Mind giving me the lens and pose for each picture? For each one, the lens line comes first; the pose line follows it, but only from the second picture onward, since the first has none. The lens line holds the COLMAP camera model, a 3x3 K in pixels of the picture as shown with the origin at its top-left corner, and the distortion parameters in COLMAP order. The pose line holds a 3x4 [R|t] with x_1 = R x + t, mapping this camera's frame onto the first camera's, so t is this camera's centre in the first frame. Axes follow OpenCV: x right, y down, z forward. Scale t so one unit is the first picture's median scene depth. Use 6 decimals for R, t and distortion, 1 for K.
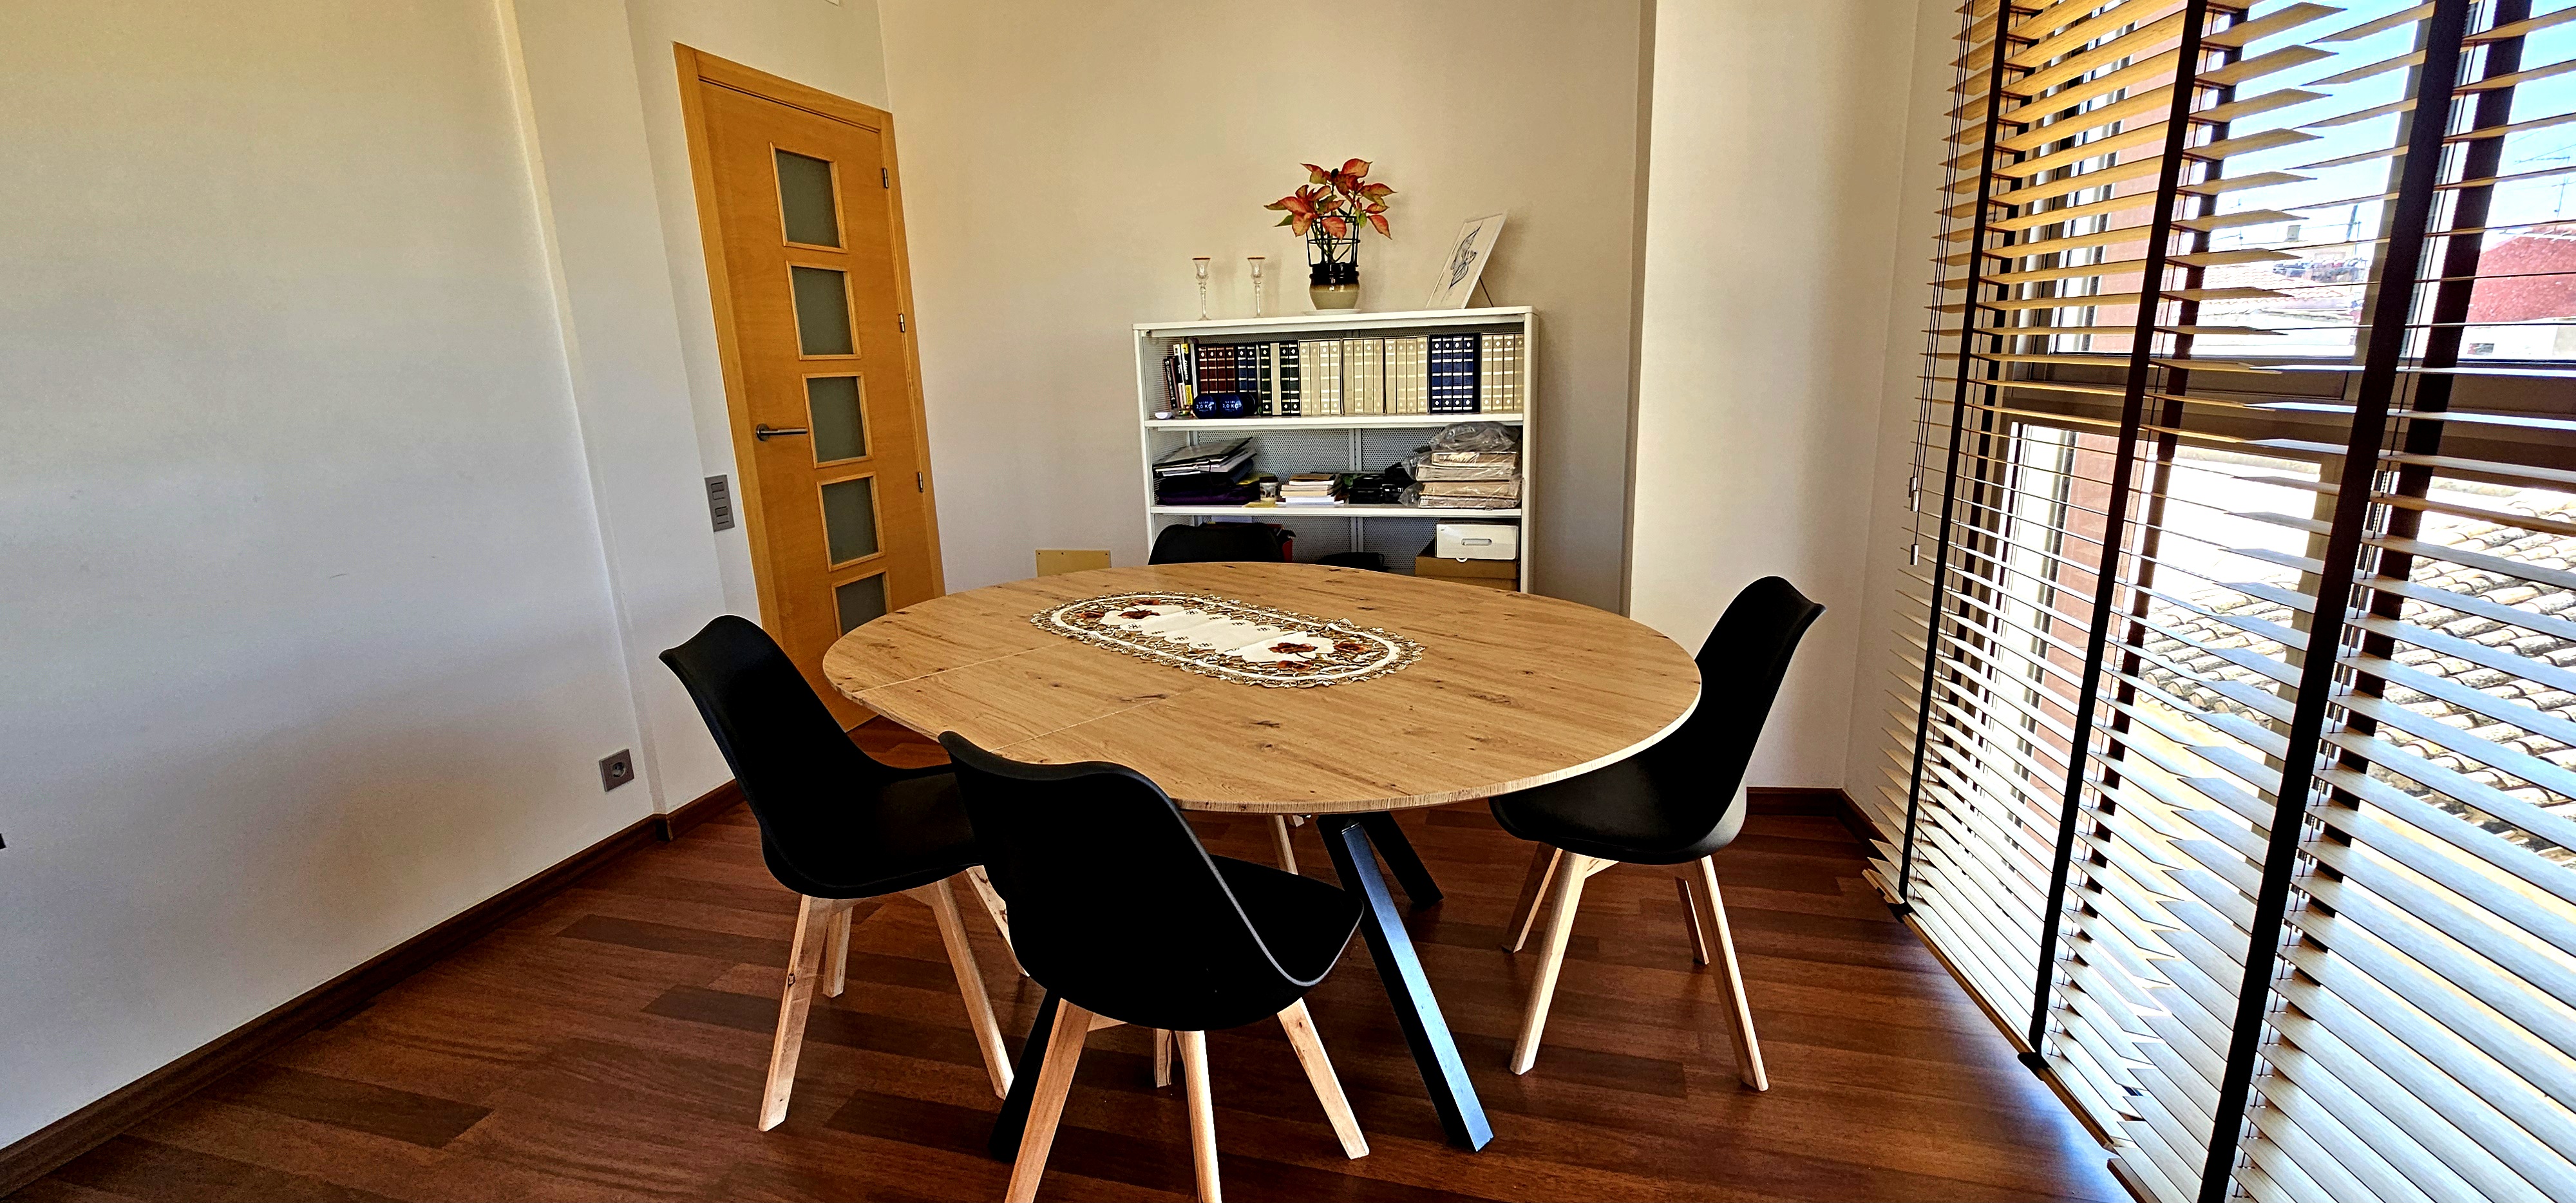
lens RADIAL K [[1049.5, 0, 1287.4], [0, 1049.5, 605.0], [0, 0, 1]] dist [-0.003173, -0.000556]
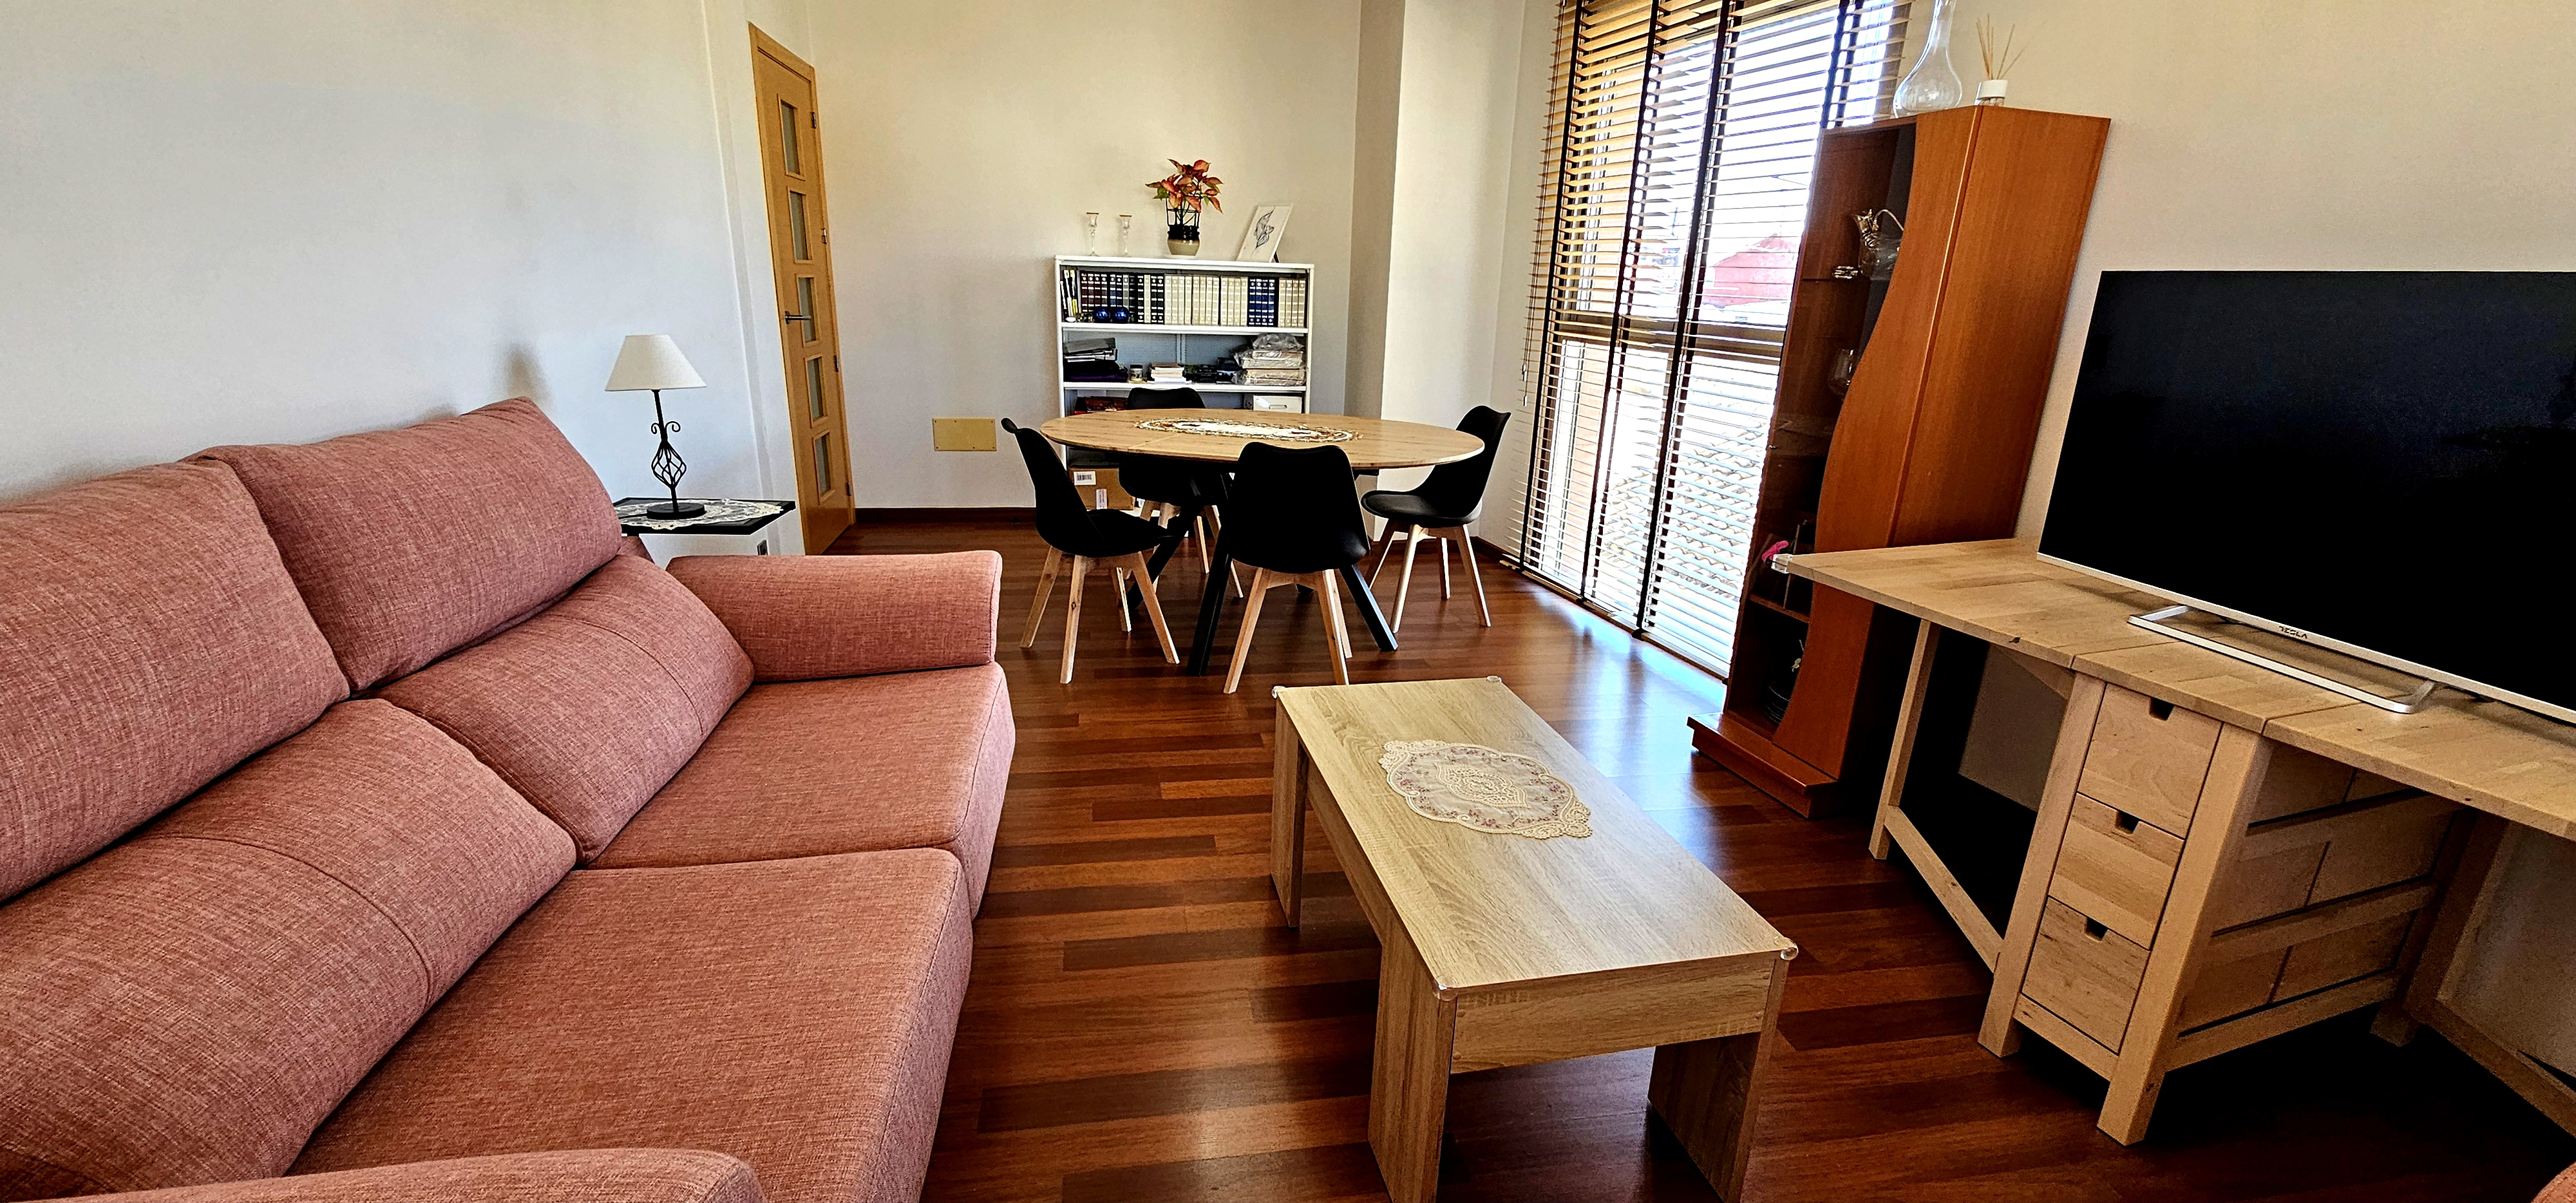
lens RADIAL K [[1049.5, 0, 1286.1], [0, 1049.5, 601.8], [0, 0, 1]] dist [-0.003173, -0.000556]
pose [[0.906128, -0.063271, 0.418245, -0.528313], [0.035795, 0.996673, 0.073224, 0.127898], [-0.421486, -0.051379, 0.905378, -0.524652]]
